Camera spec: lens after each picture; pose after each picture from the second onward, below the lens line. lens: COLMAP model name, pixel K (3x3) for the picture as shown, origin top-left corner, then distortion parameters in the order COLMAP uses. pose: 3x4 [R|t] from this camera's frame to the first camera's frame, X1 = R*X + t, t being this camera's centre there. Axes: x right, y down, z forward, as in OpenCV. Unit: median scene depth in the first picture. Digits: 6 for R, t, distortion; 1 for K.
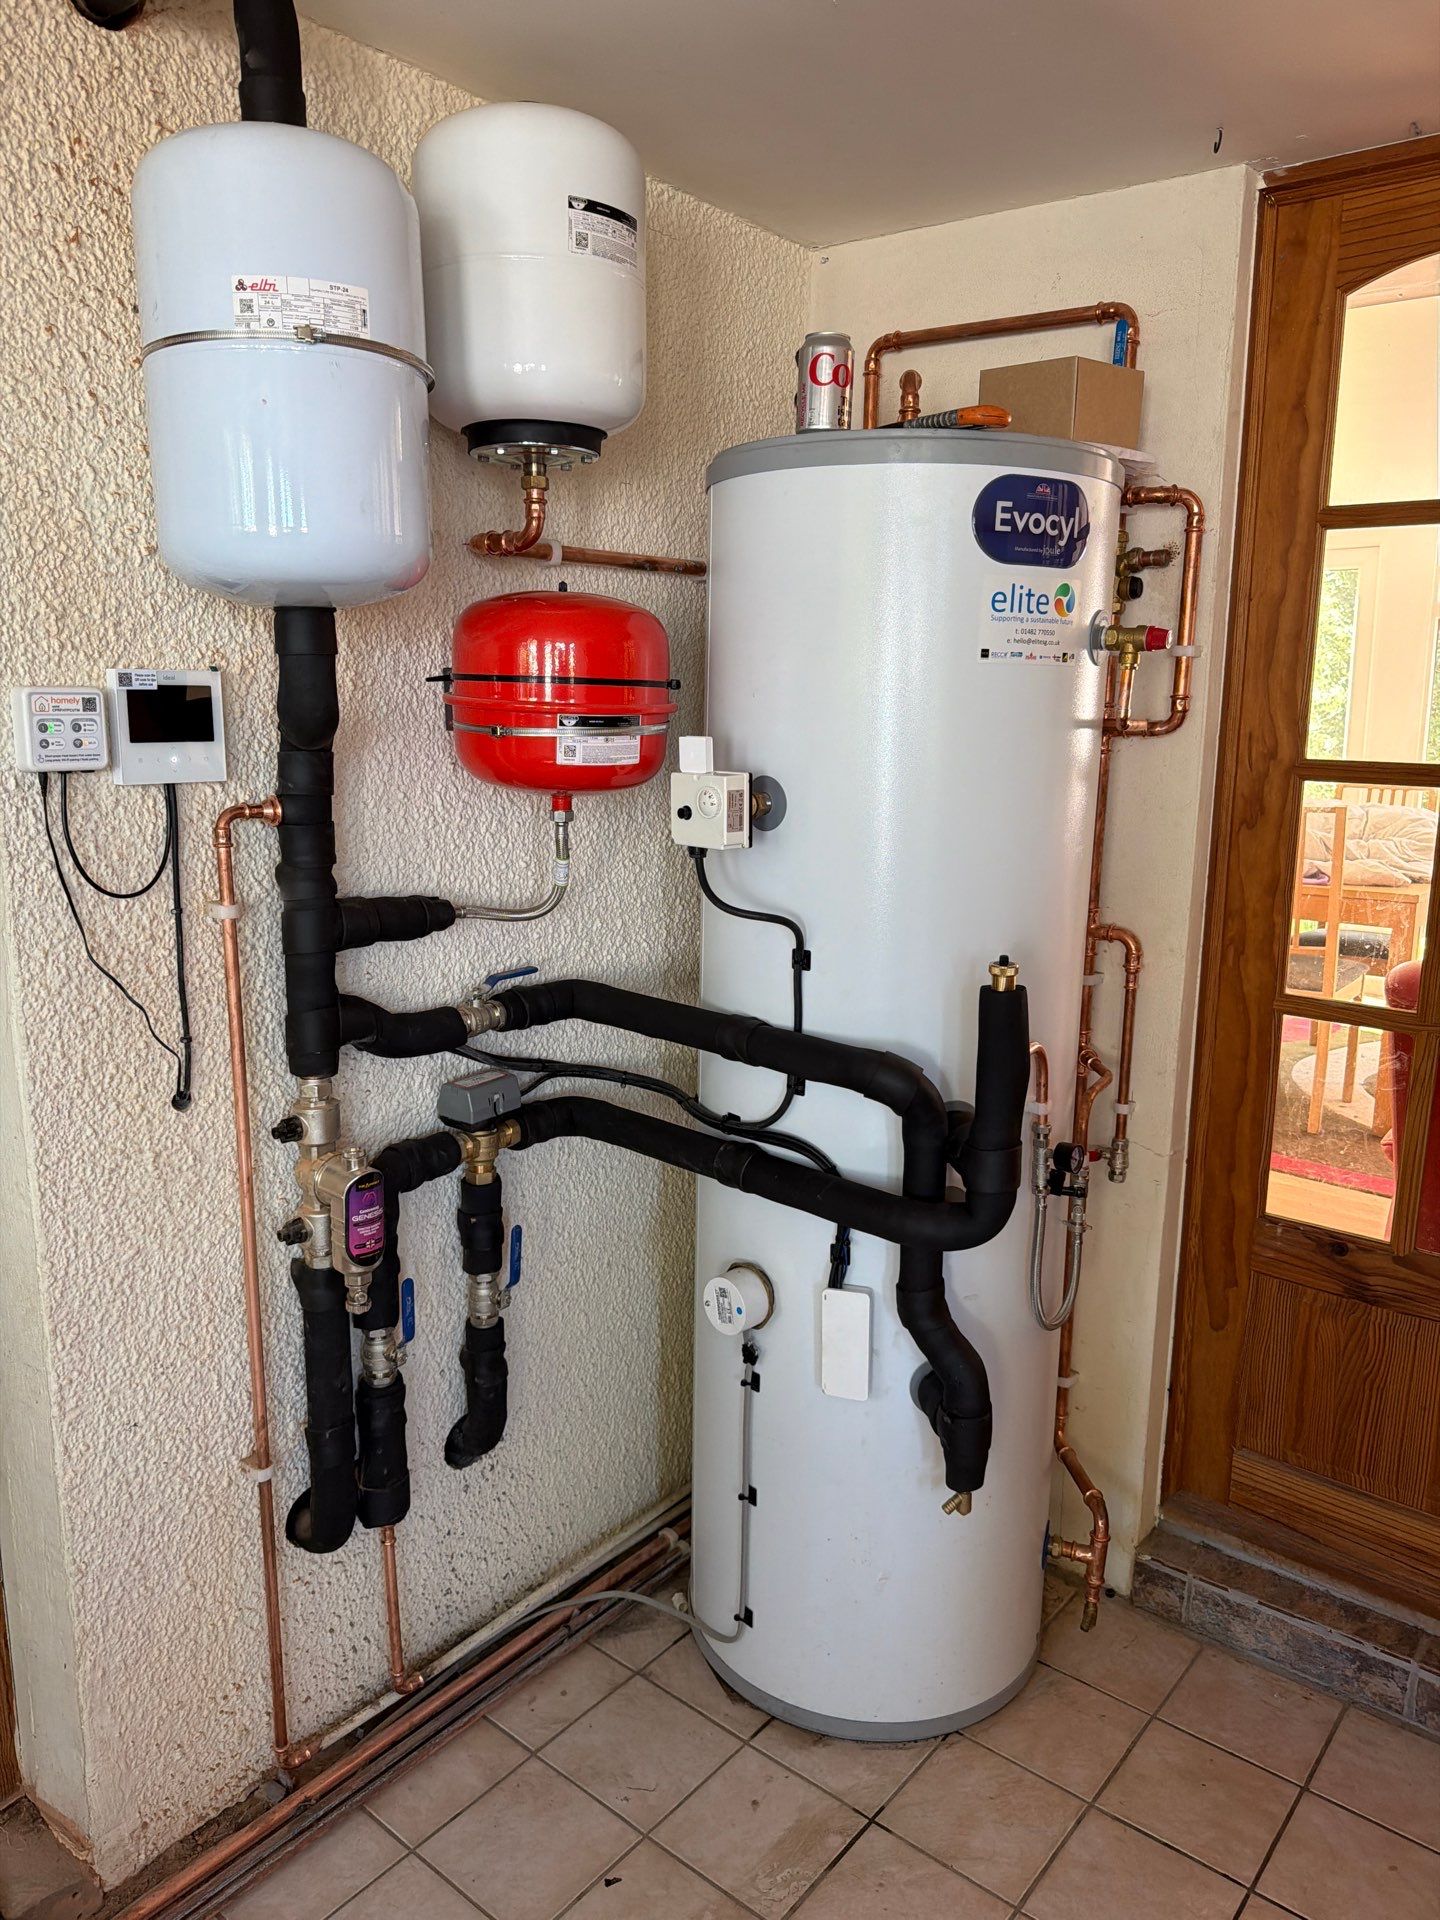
lens RADIAL K [[1363.9, 0, 721.5], [0, 1363.9, 930.1], [0, 0, 1]] dist [0.020970, -0.033197]
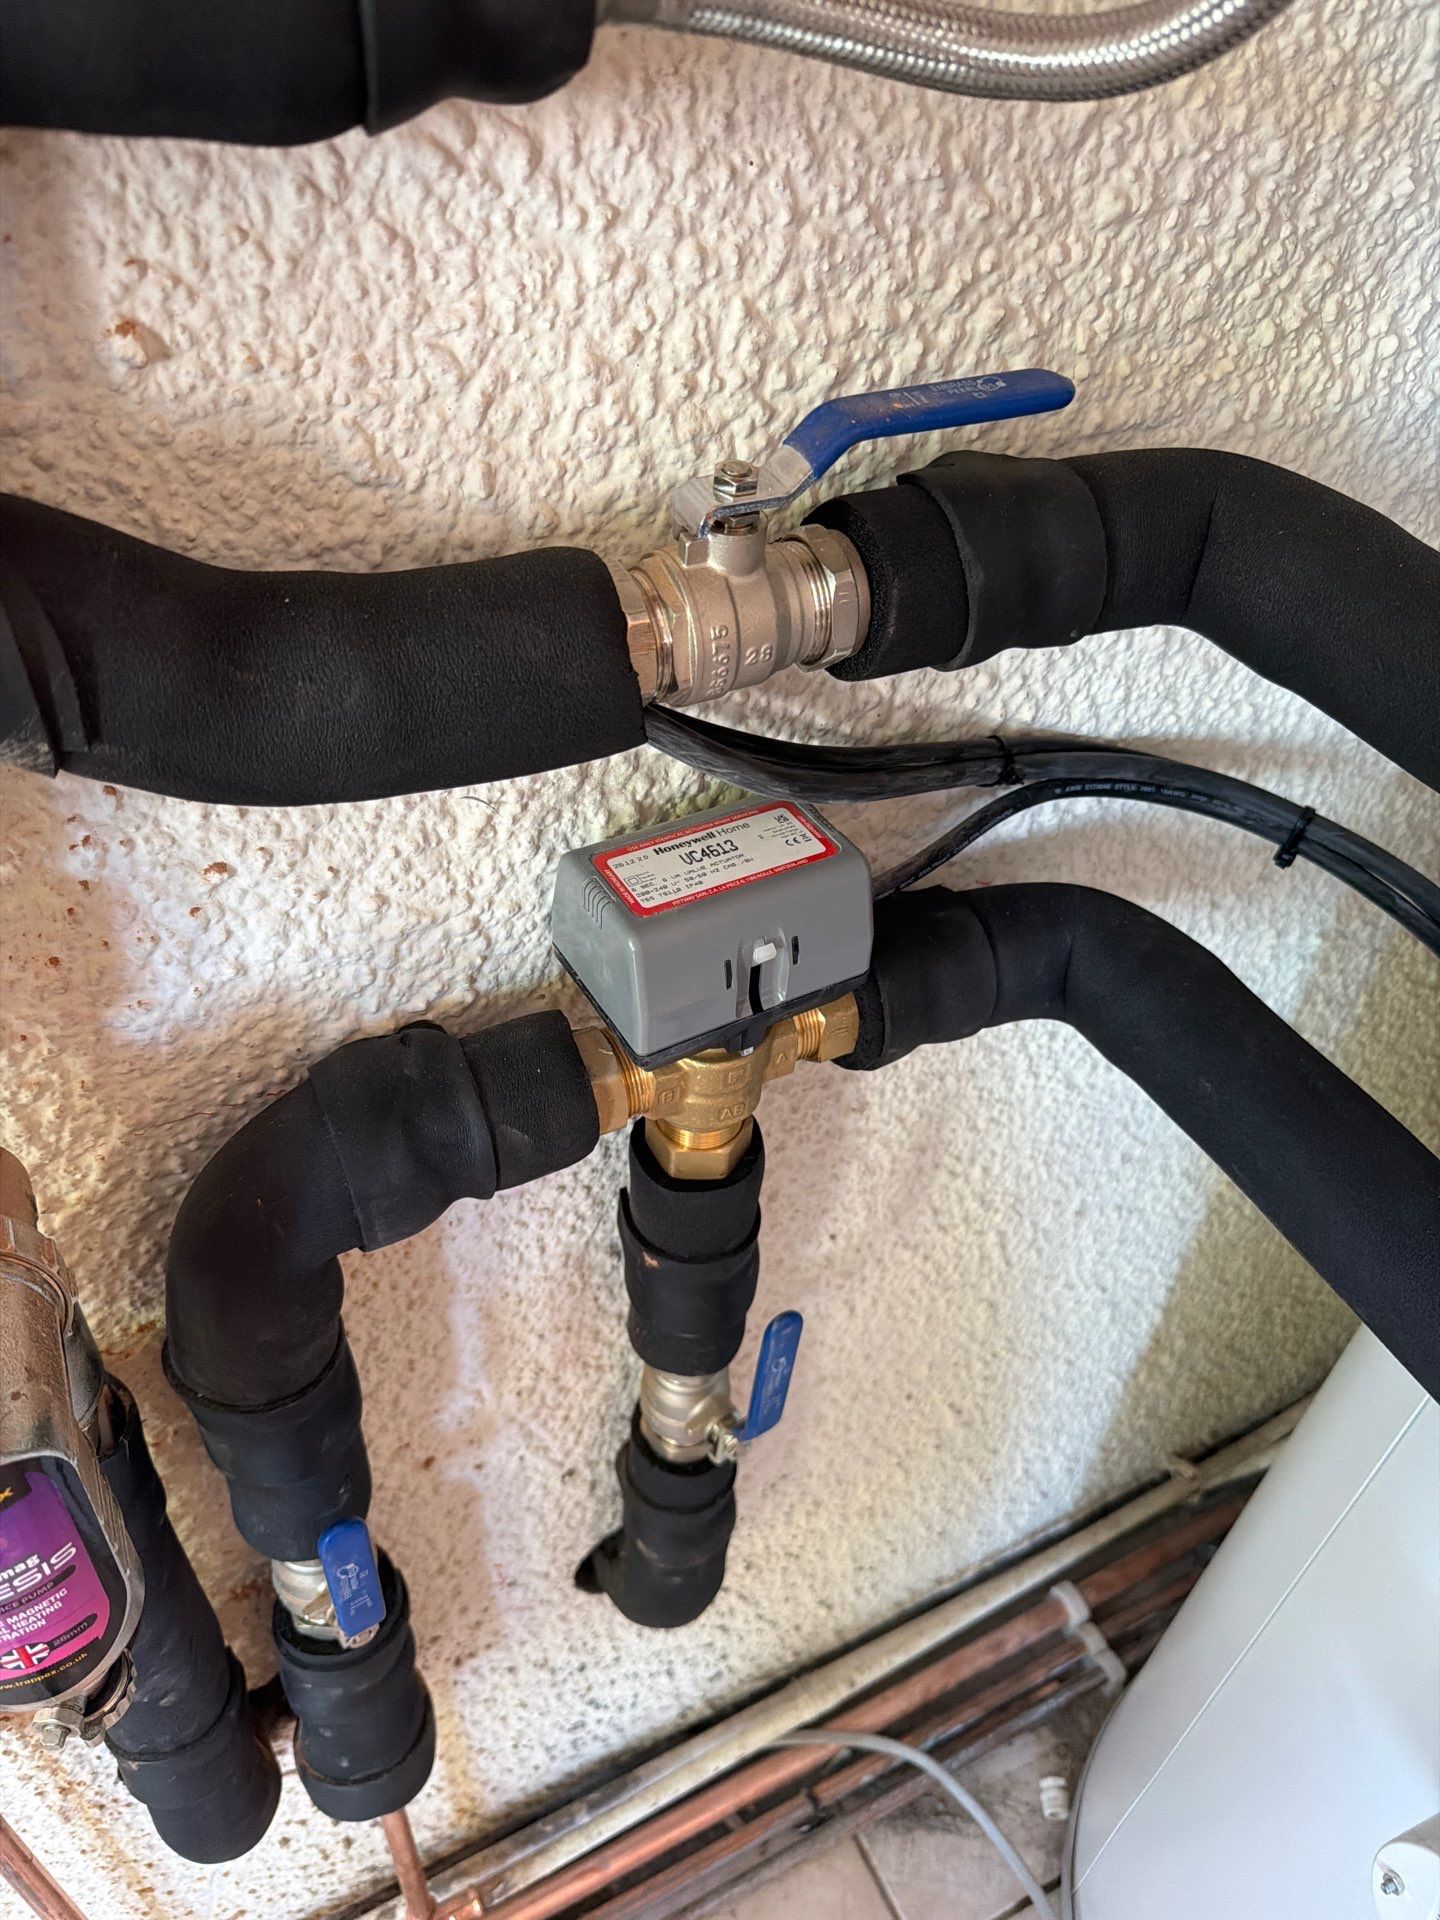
lens RADIAL K [[1363.9, 0, 701.1], [0, 1363.9, 945.5], [0, 0, 1]] dist [0.020970, -0.033197]
pose [[0.915965, 0.282475, -0.284983, -0.112696], [-0.108205, 0.857799, 0.502467, 0.002550], [0.386392, -0.429406, 0.816279, 0.838290]]
